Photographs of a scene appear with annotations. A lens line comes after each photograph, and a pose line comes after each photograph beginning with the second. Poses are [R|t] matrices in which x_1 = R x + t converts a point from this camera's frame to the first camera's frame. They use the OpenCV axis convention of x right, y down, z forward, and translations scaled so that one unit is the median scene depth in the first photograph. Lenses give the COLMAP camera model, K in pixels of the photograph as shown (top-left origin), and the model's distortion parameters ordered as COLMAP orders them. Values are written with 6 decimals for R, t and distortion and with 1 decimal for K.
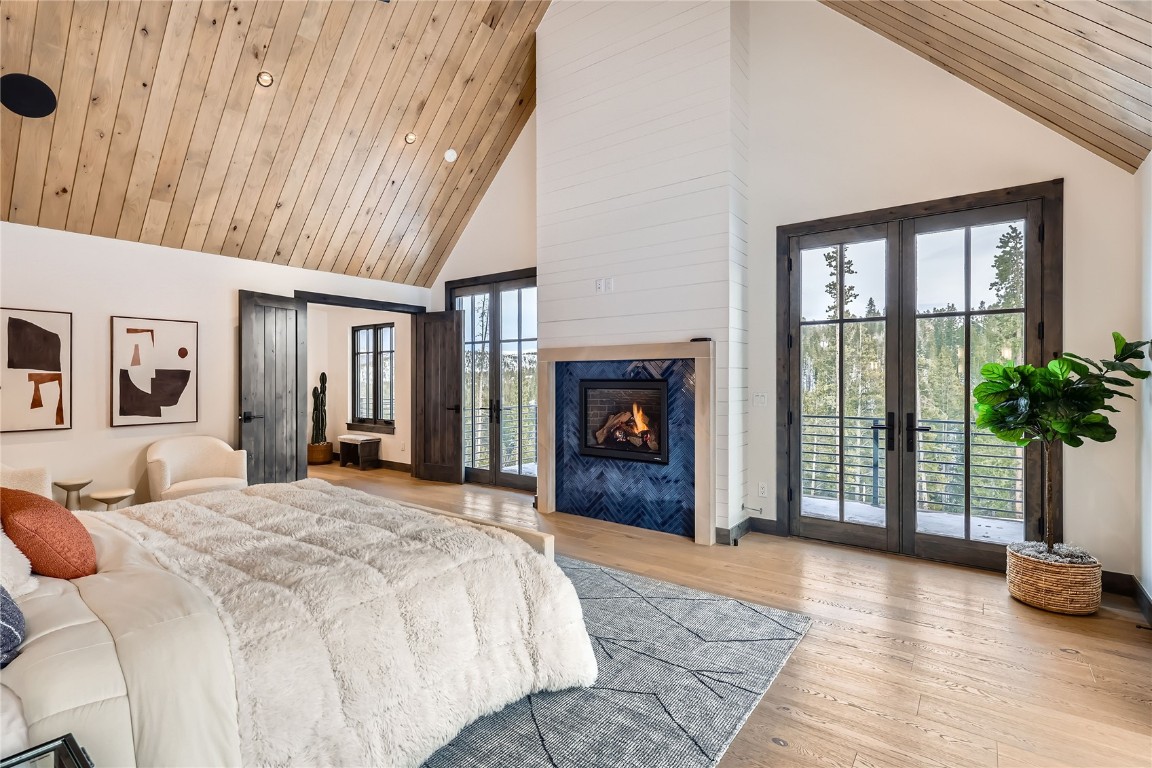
lens RADIAL K [[566.0, 0, 570.3], [0, 566.0, 381.4], [0, 0, 1]] dist [0.018546, 0.000017]
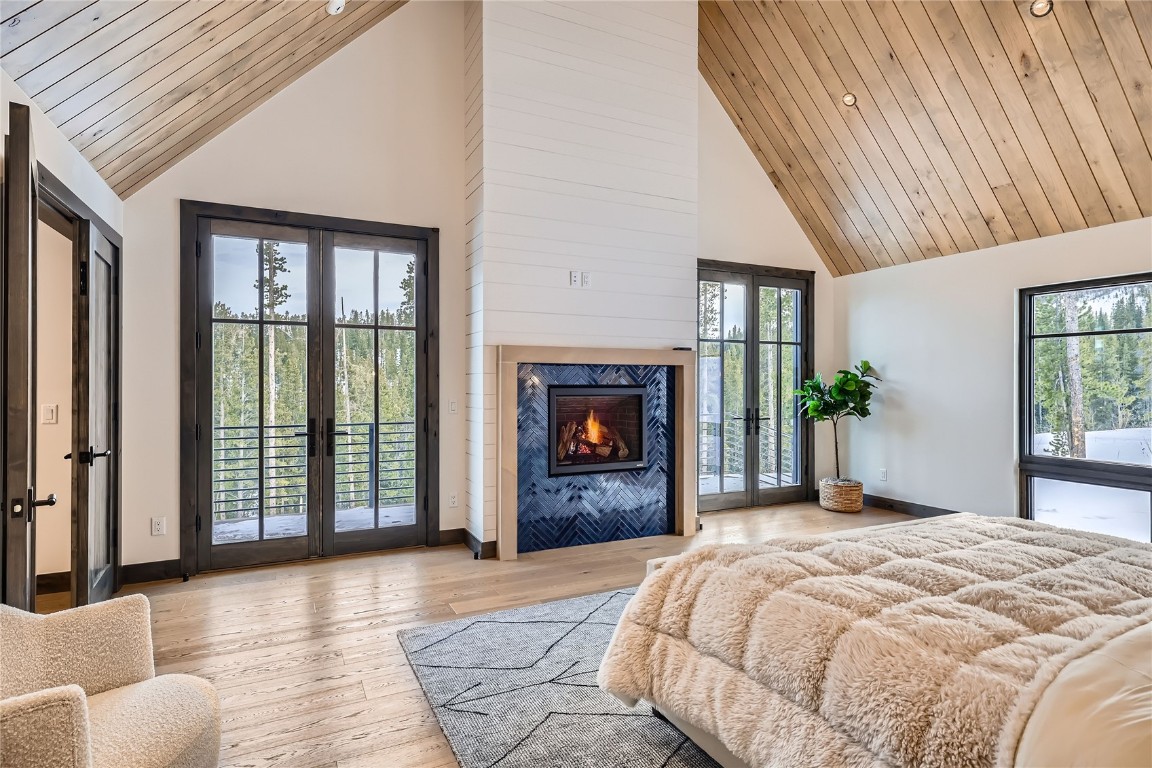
lens RADIAL K [[594.0, 0, 575.8], [0, 594.0, 385.4], [0, 0, 1]] dist [0.001966, 0.002352]
pose [[0.437233, -0.002884, 0.899344, -0.178126], [0.006029, 0.999982, 0.000276, -0.000865], [-0.899328, 0.005301, 0.437243, 0.138721]]
